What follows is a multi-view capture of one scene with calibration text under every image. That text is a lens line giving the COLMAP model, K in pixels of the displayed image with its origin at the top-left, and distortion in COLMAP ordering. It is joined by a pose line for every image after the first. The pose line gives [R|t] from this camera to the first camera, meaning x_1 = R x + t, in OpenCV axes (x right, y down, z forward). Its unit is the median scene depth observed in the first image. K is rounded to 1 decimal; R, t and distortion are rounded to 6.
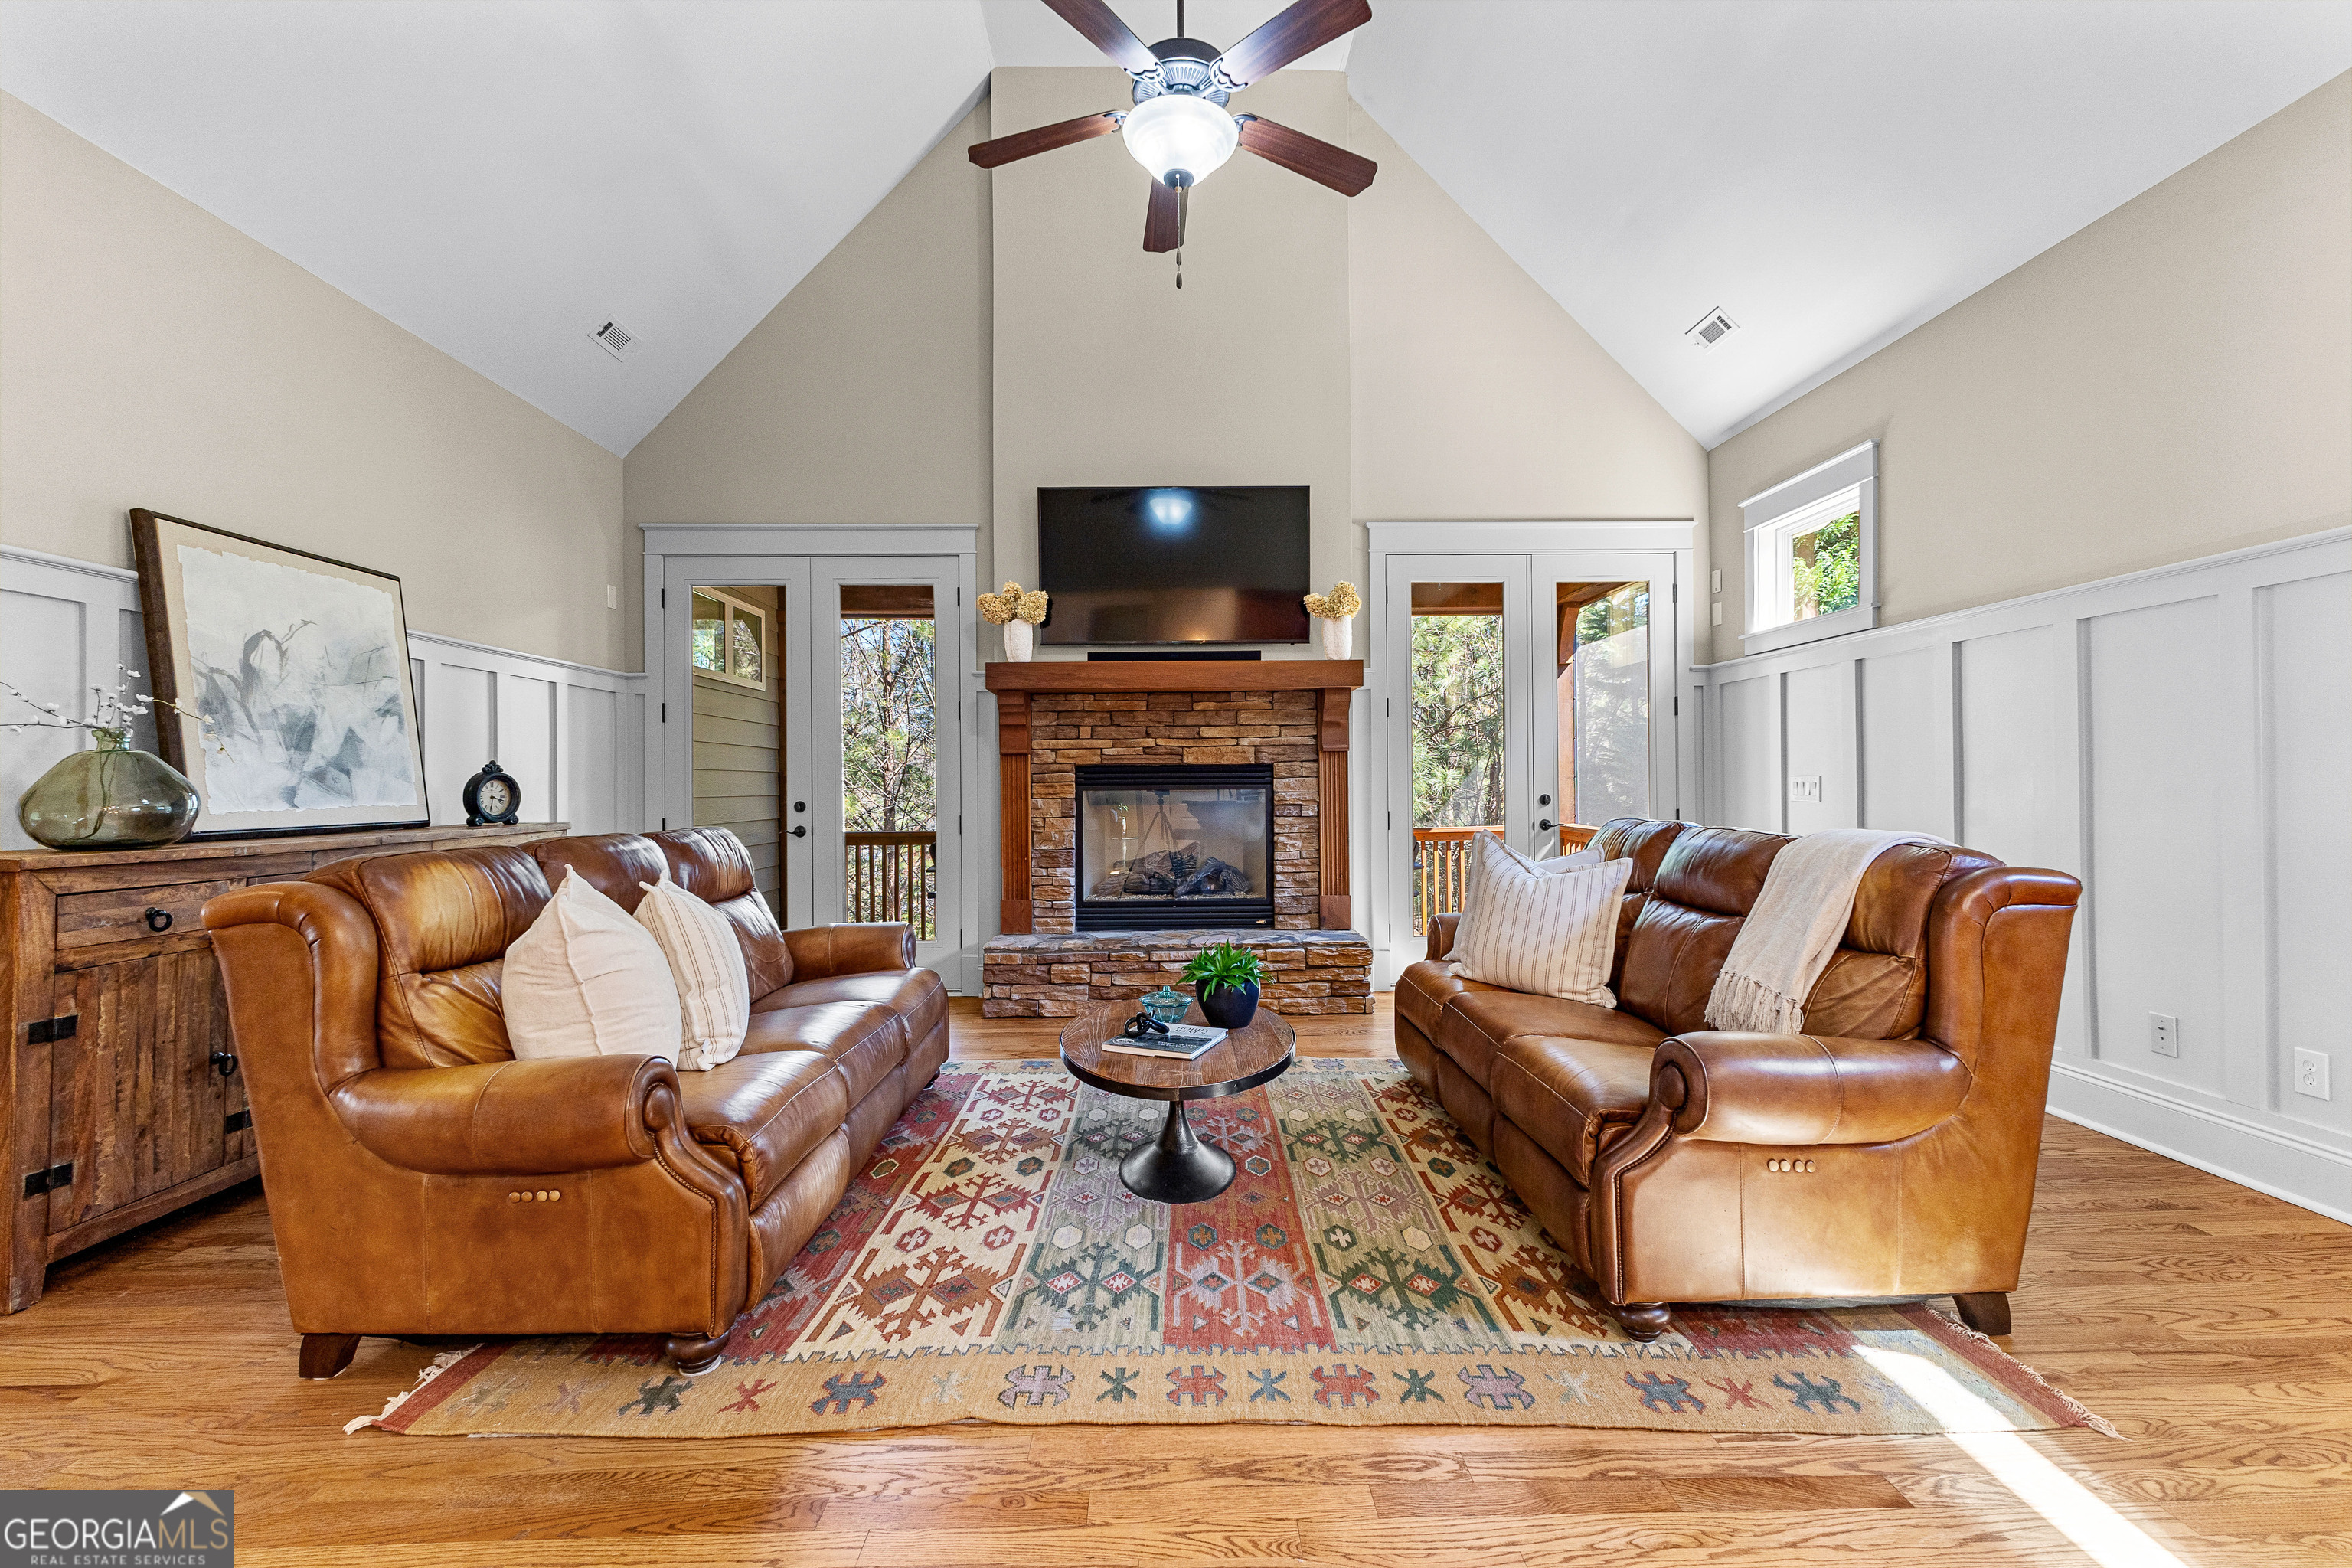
lens RADIAL K [[1015.2, 0, 1182.6], [0, 1015.2, 773.7], [0, 0, 1]] dist [0.011547, -0.002056]
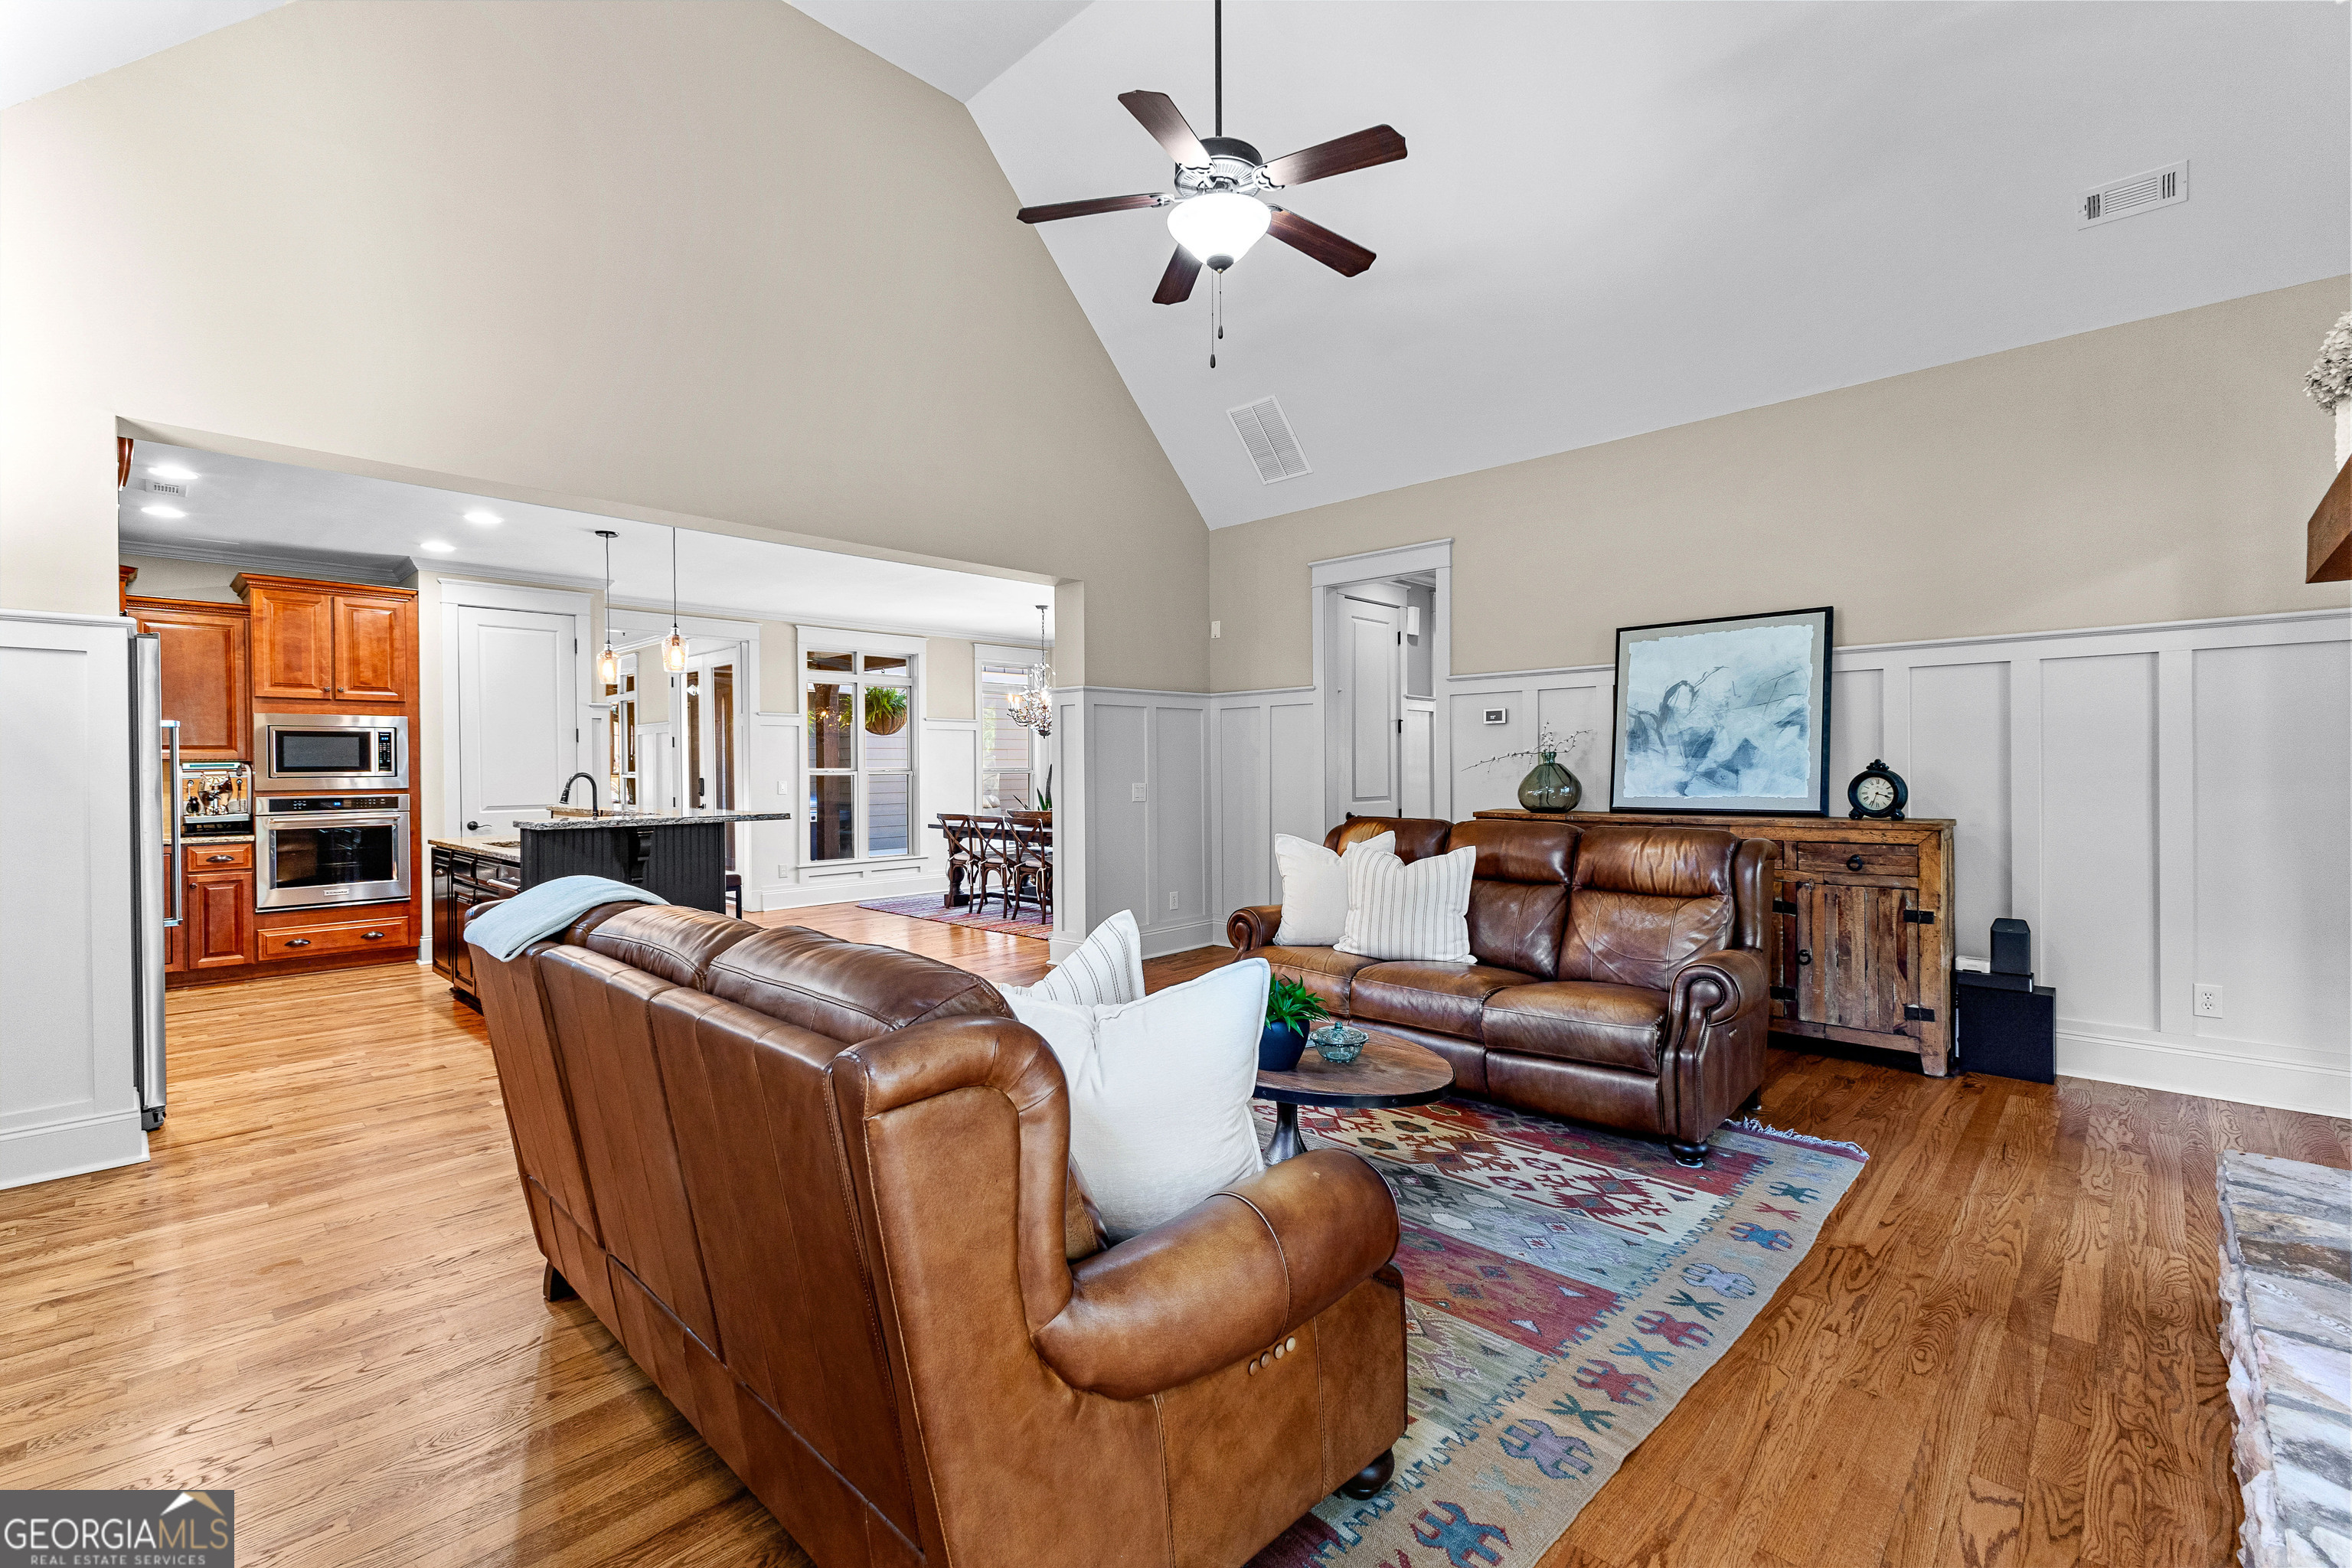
lens RADIAL K [[1015.2, 0, 1182.6], [0, 1015.2, 773.7], [0, 0, 1]] dist [0.011547, -0.002056]
pose [[-0.703335, 0.018202, -0.710625, 0.724586], [0.021188, 0.999765, 0.004637, -0.022307], [0.710542, -0.011795, -0.703556, 1.529346]]
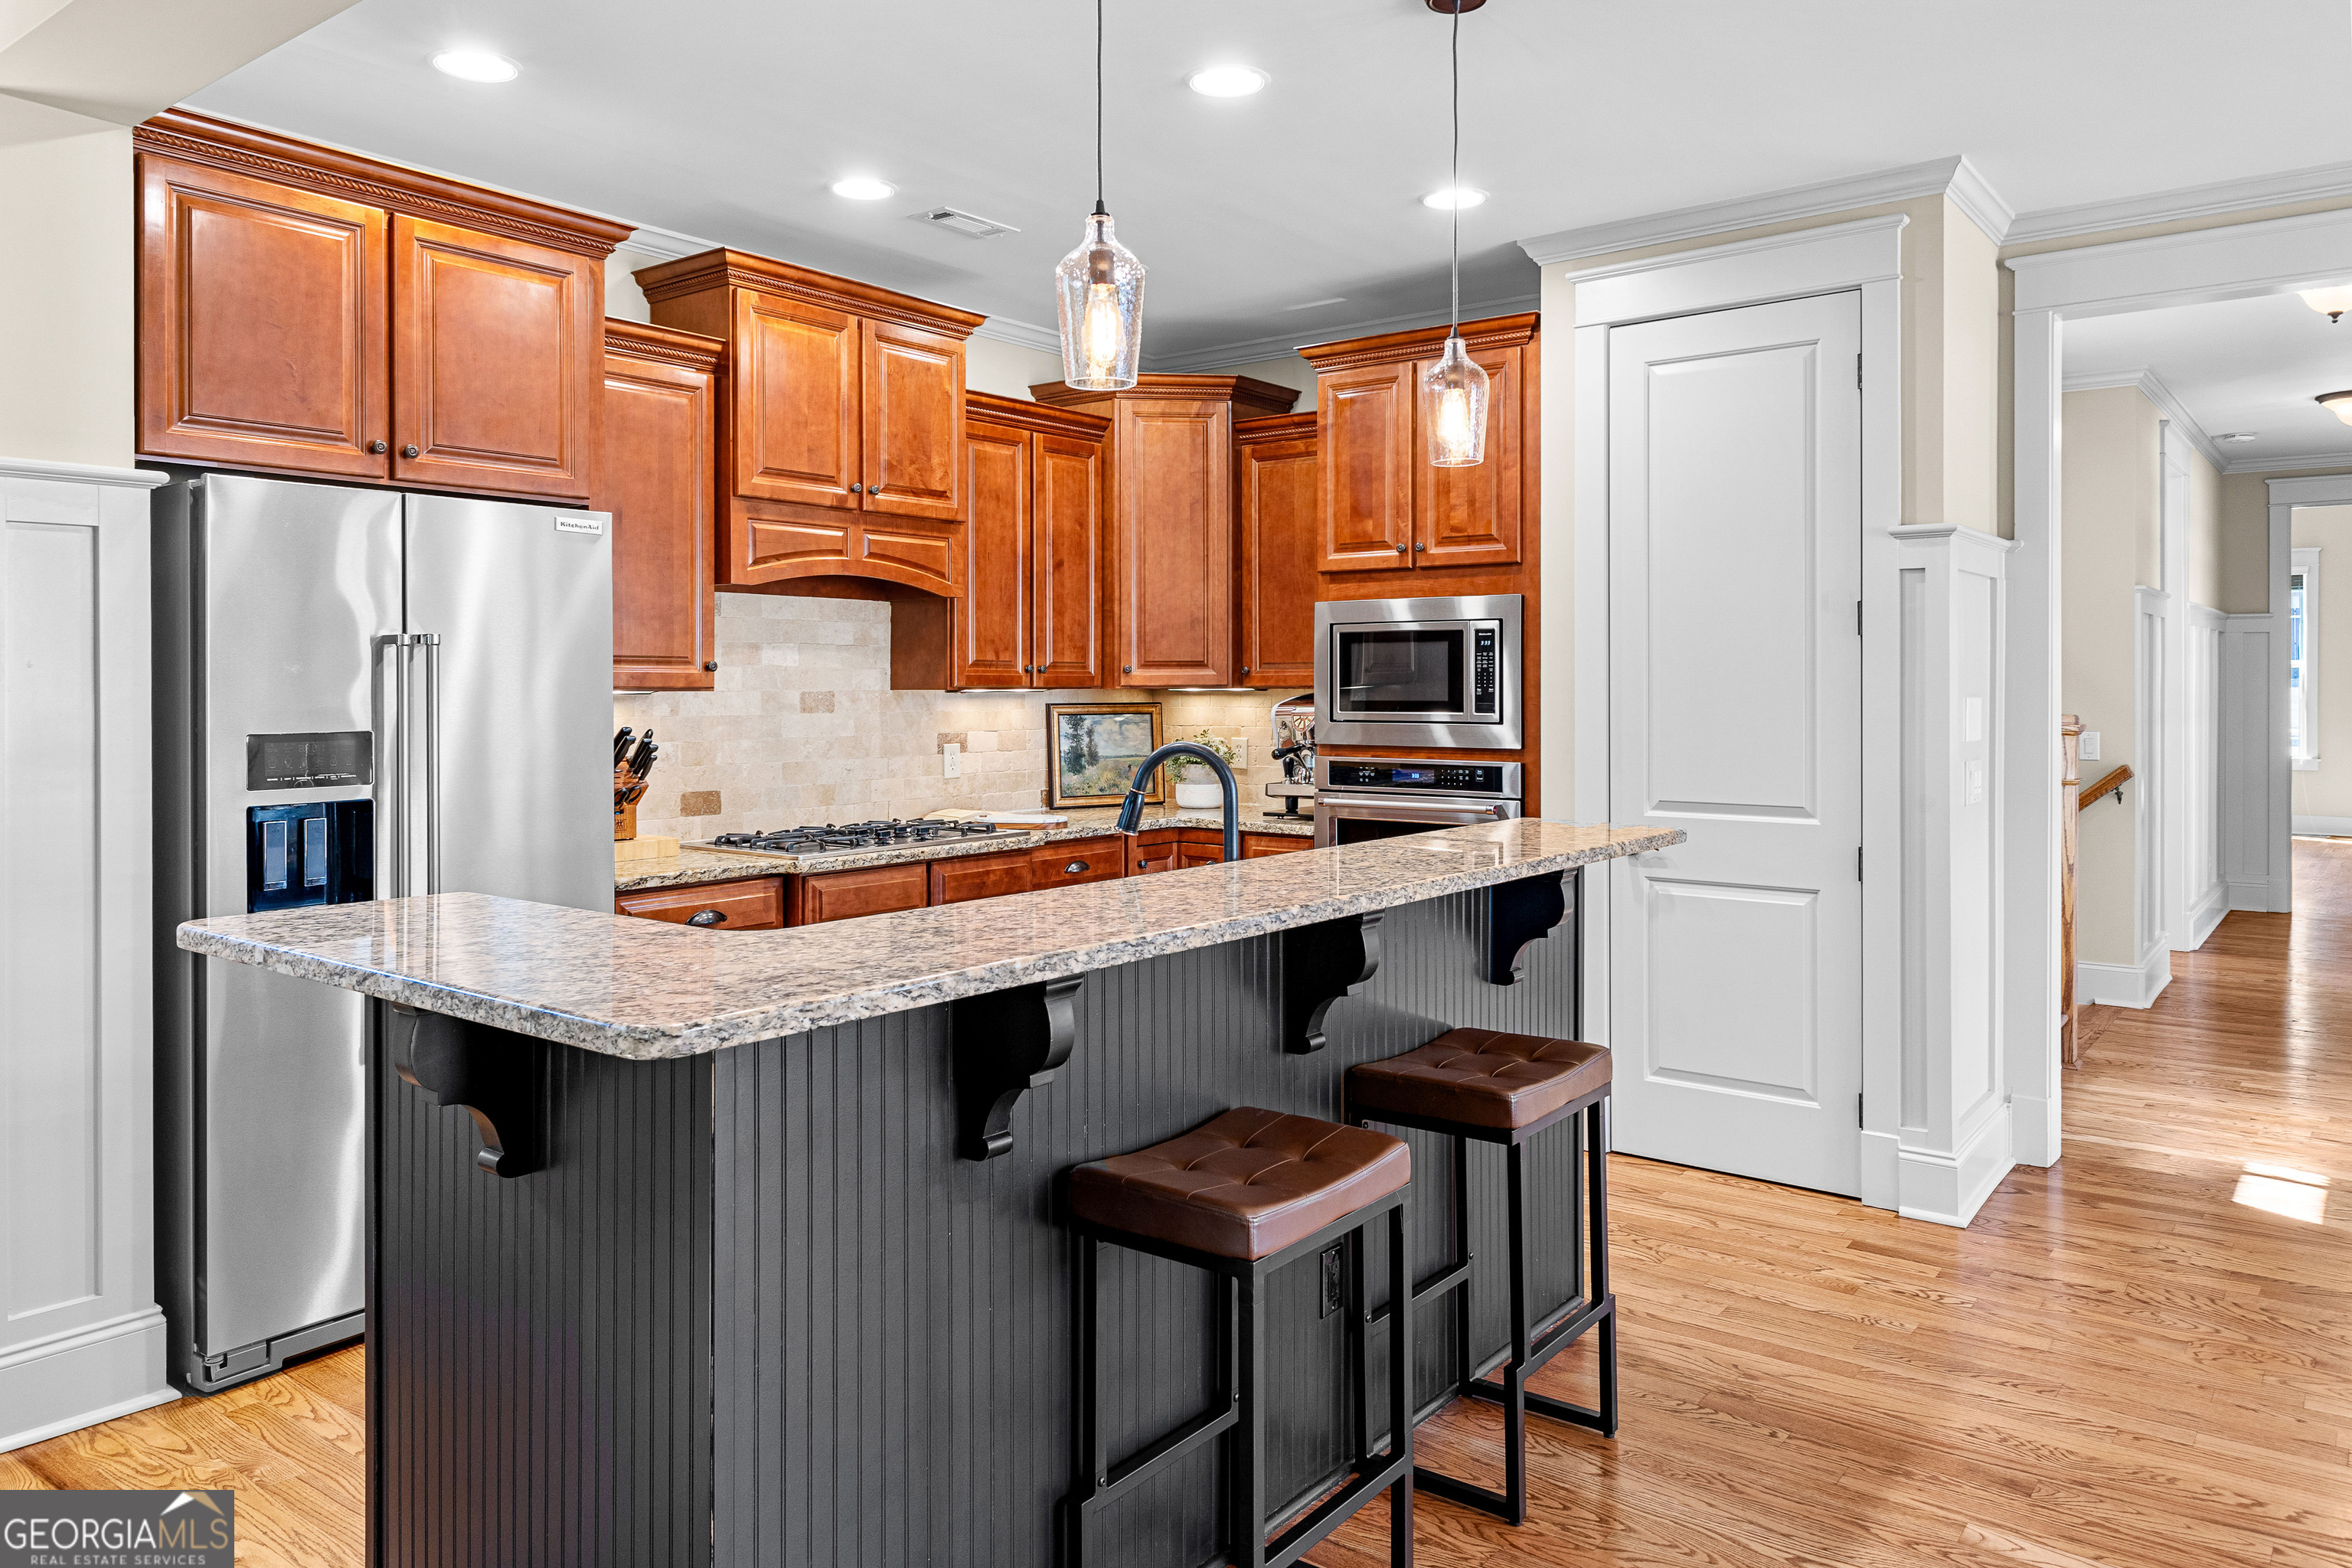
lens RADIAL K [[1596.5, 0, 1184.5], [0, 1596.5, 680.5], [0, 0, 1]] dist [0.007265, 0.001678]
pose [[-0.778419, 0.010404, 0.627659, -0.328051], [0.002512, 0.999906, -0.013458, -0.061801], [-0.627740, -0.008900, -0.778372, 0.307499]]
